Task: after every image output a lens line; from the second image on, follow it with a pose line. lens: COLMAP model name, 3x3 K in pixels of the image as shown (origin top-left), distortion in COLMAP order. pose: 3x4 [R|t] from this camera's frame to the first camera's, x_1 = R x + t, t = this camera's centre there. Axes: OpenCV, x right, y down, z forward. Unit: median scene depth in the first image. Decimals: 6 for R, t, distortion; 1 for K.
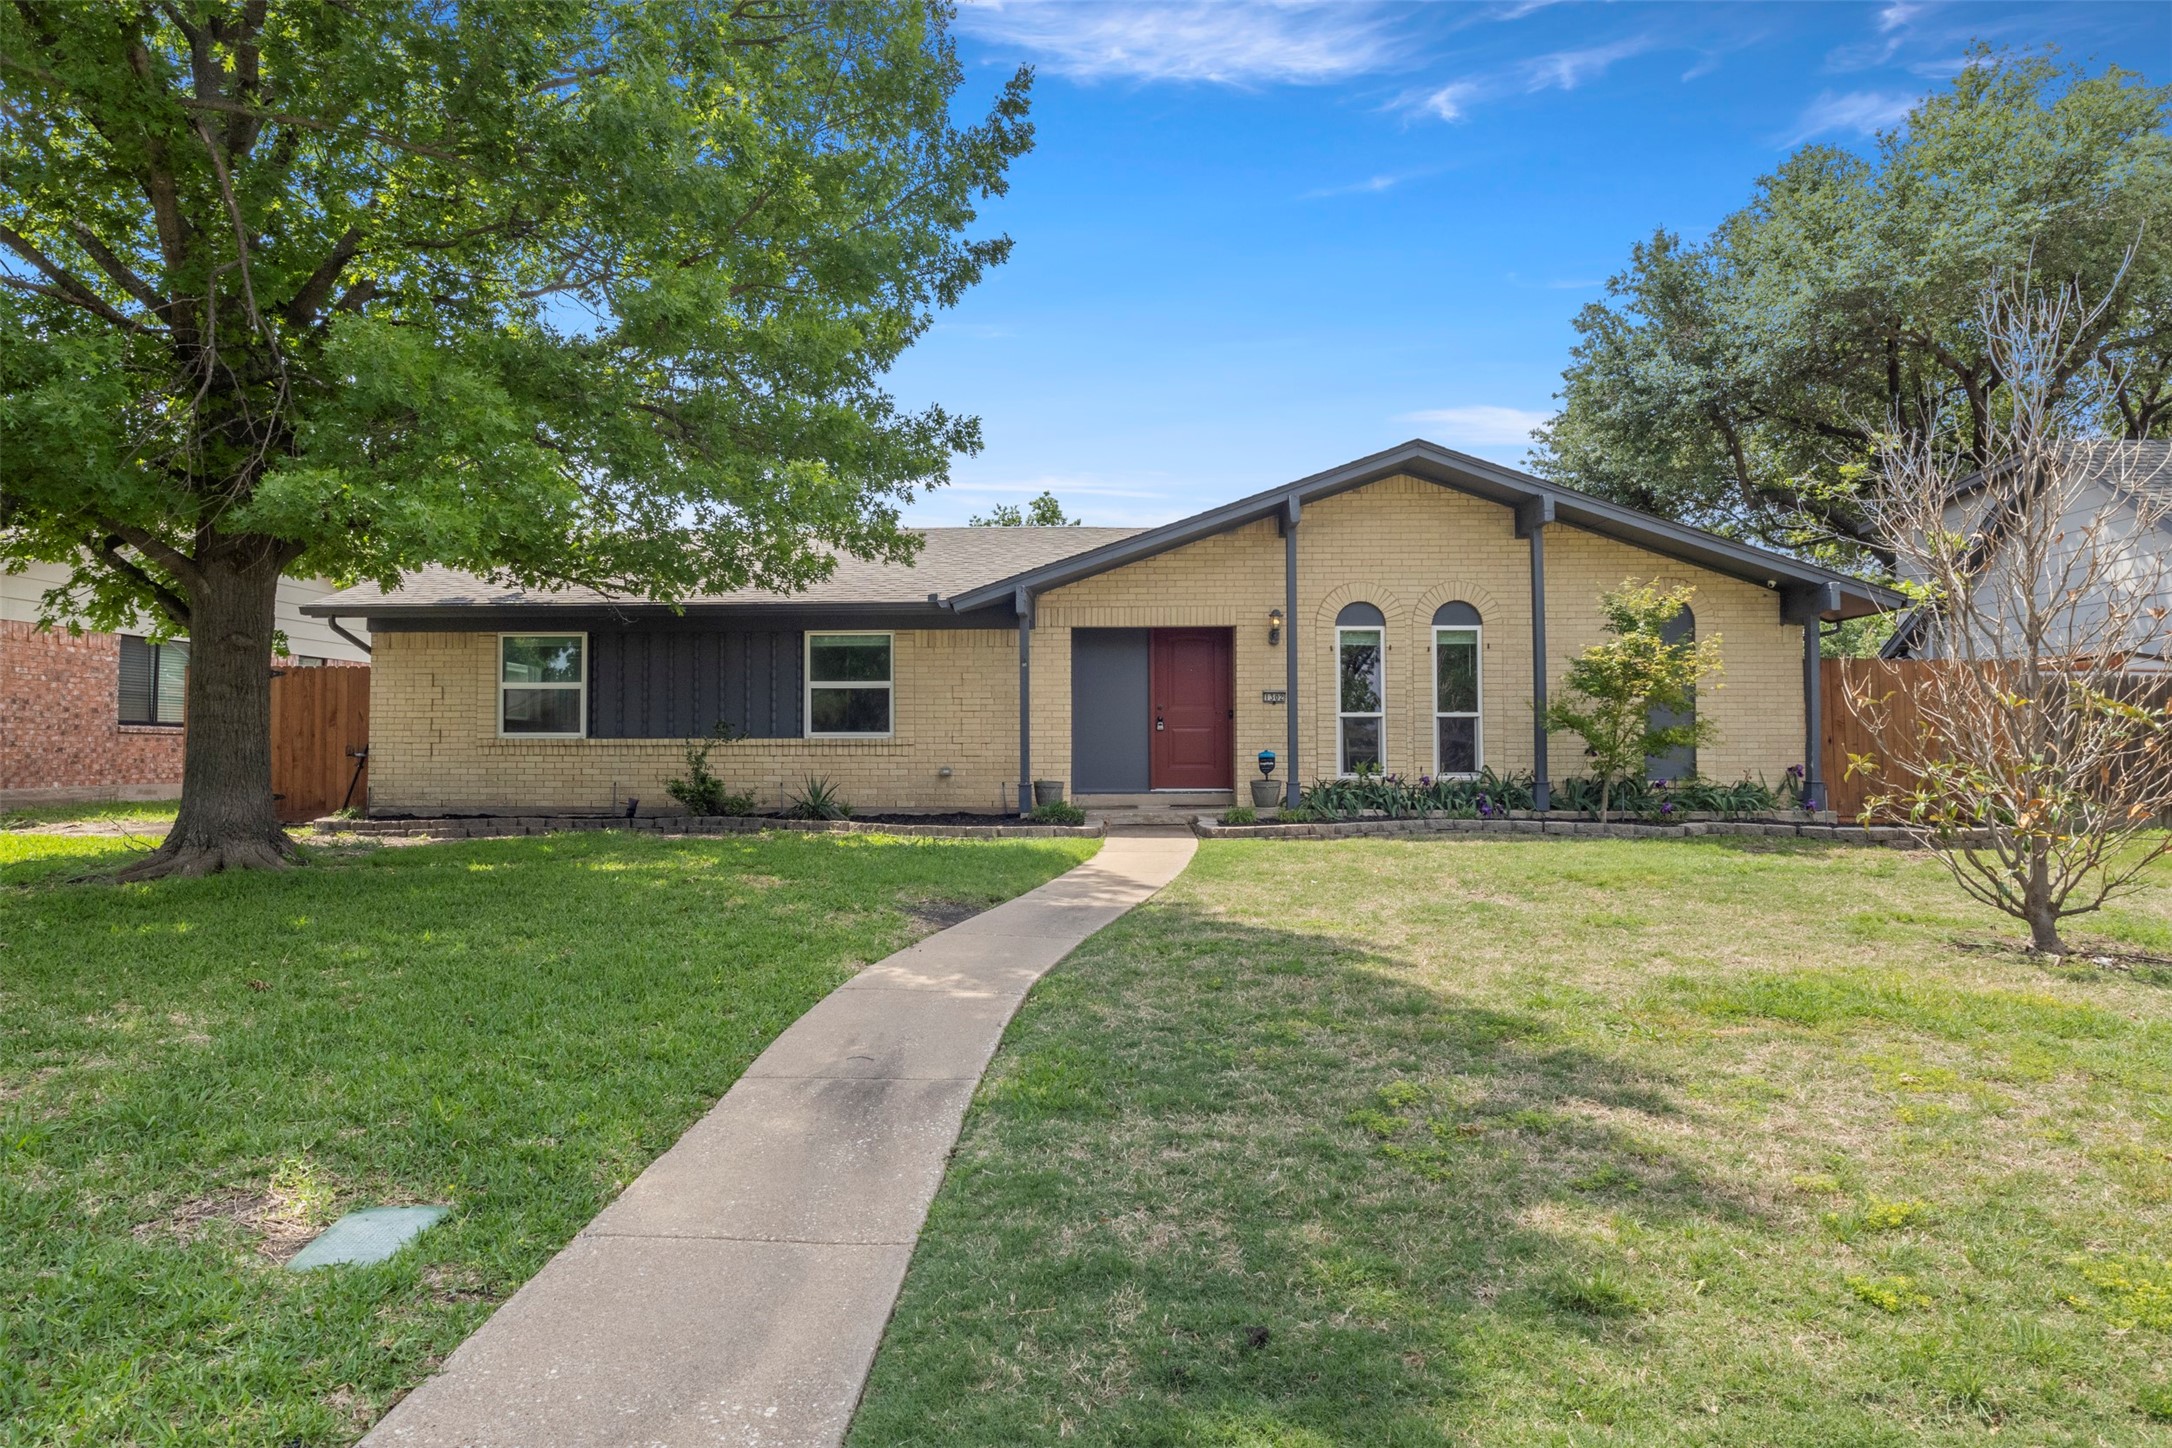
lens RADIAL K [[1359.0, 0, 1086.0], [0, 1359.0, 724.0], [0, 0, 1]] dist [-0.001523, -0.000048]
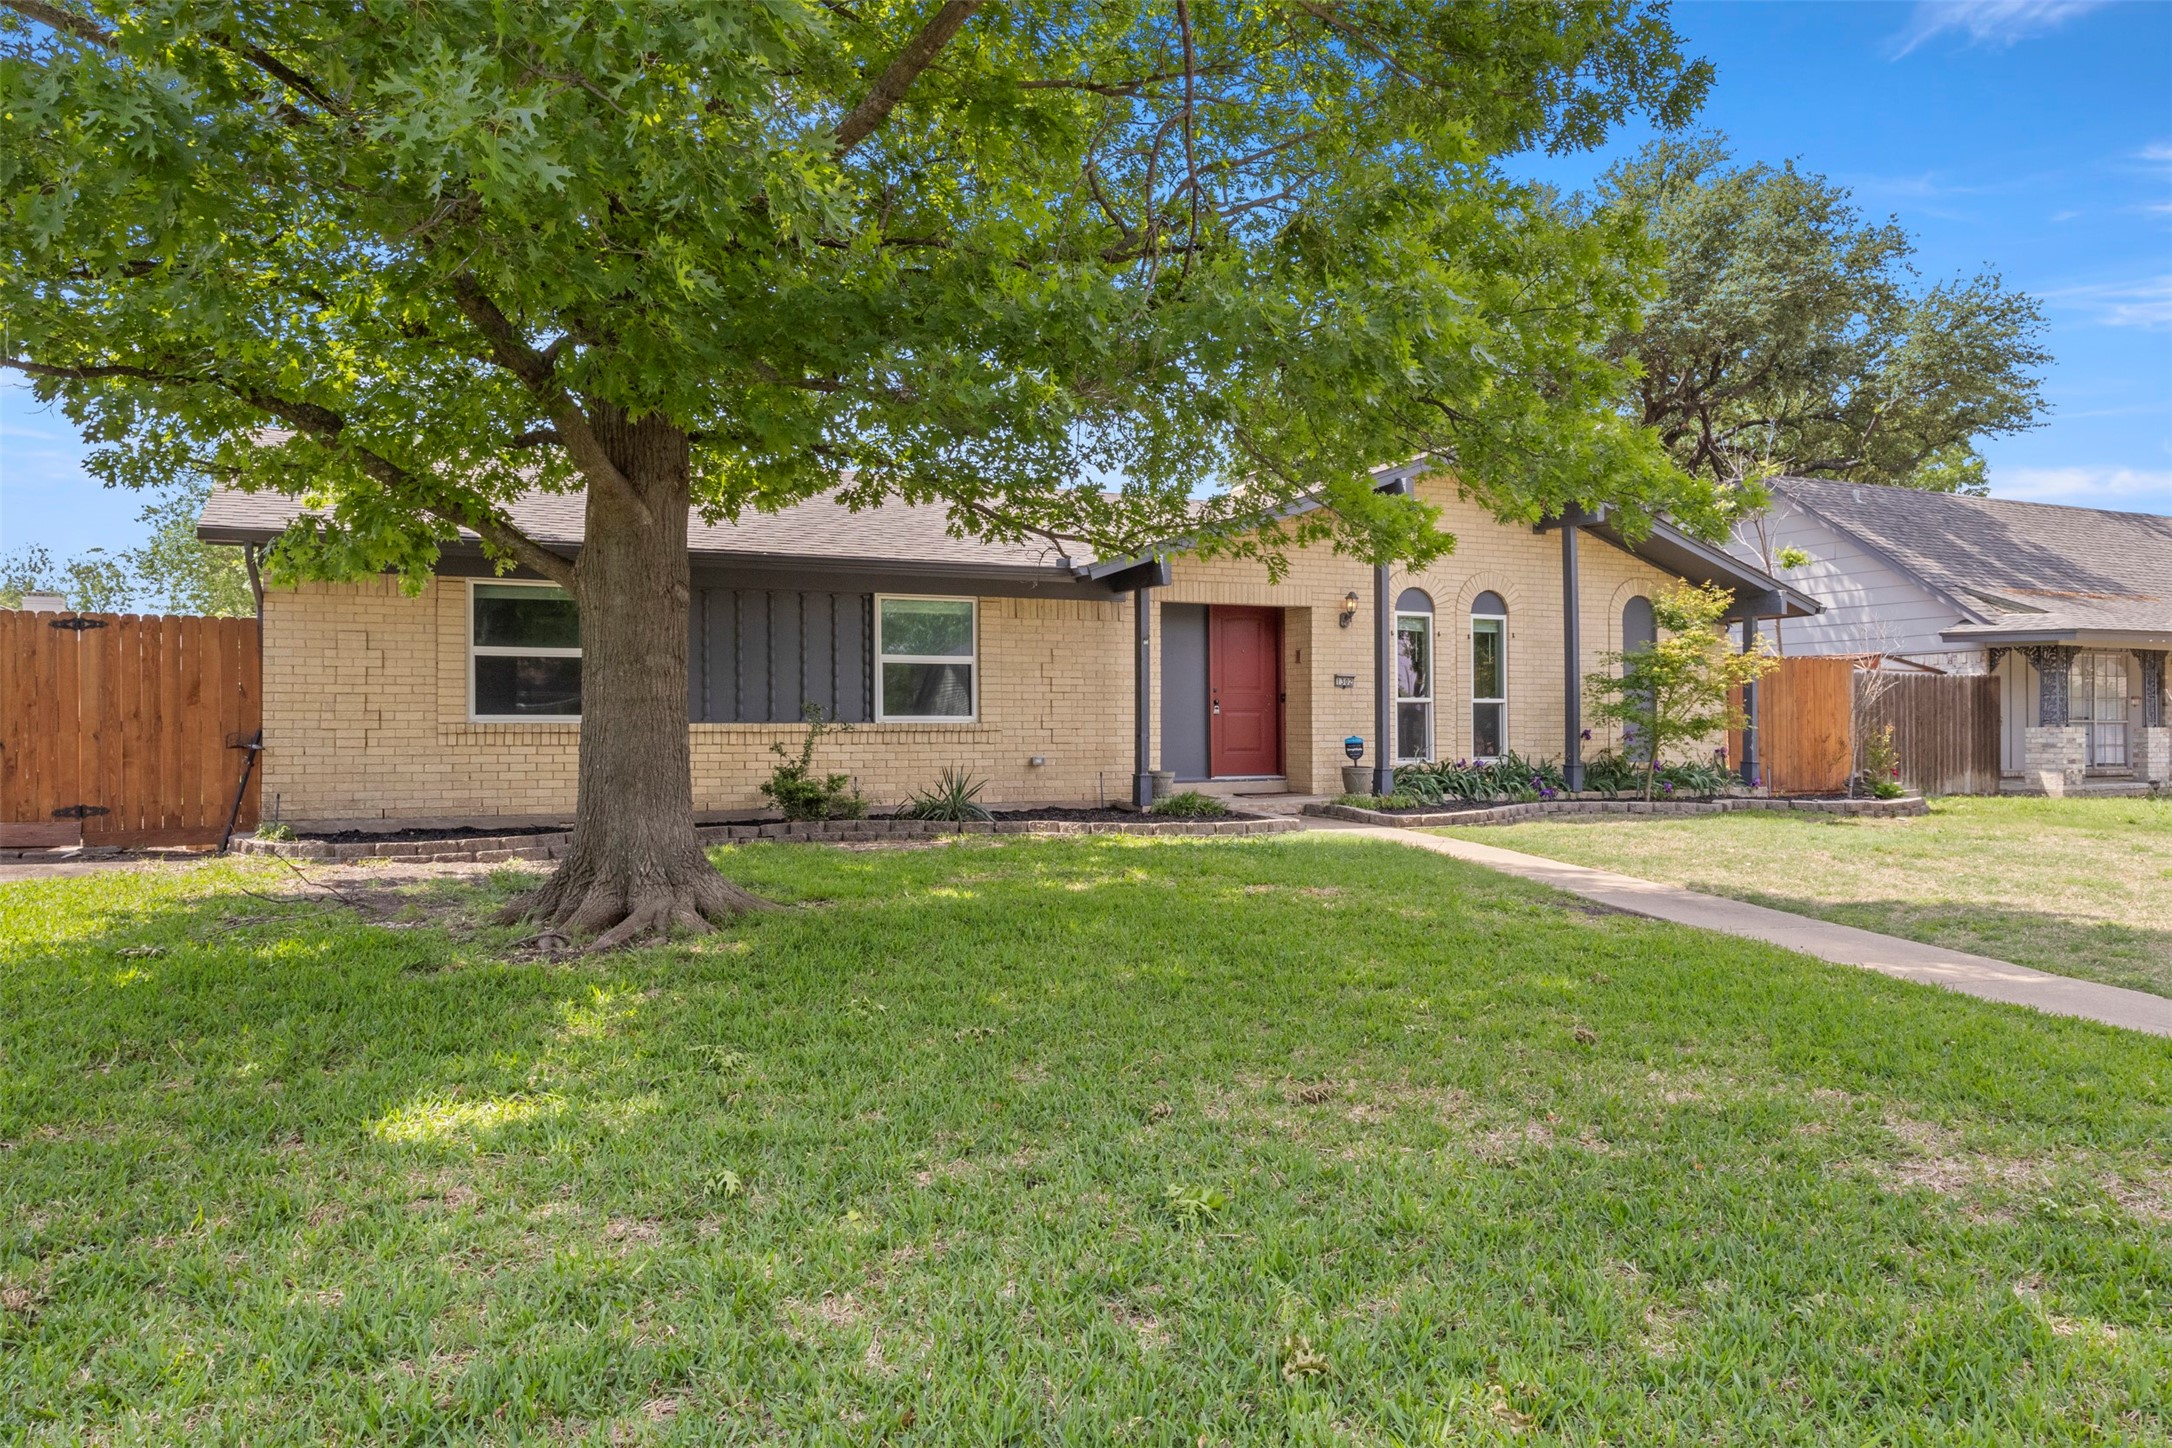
lens RADIAL K [[1577.9, 0, 1085.9], [0, 1577.9, 681.0], [0, 0, 1]] dist [-0.001247, -0.000770]
pose [[0.875220, 0.013718, 0.483530, -0.561291], [-0.006228, 0.999835, -0.017092, 0.000587], [-0.483685, 0.011947, 0.875161, 0.097444]]
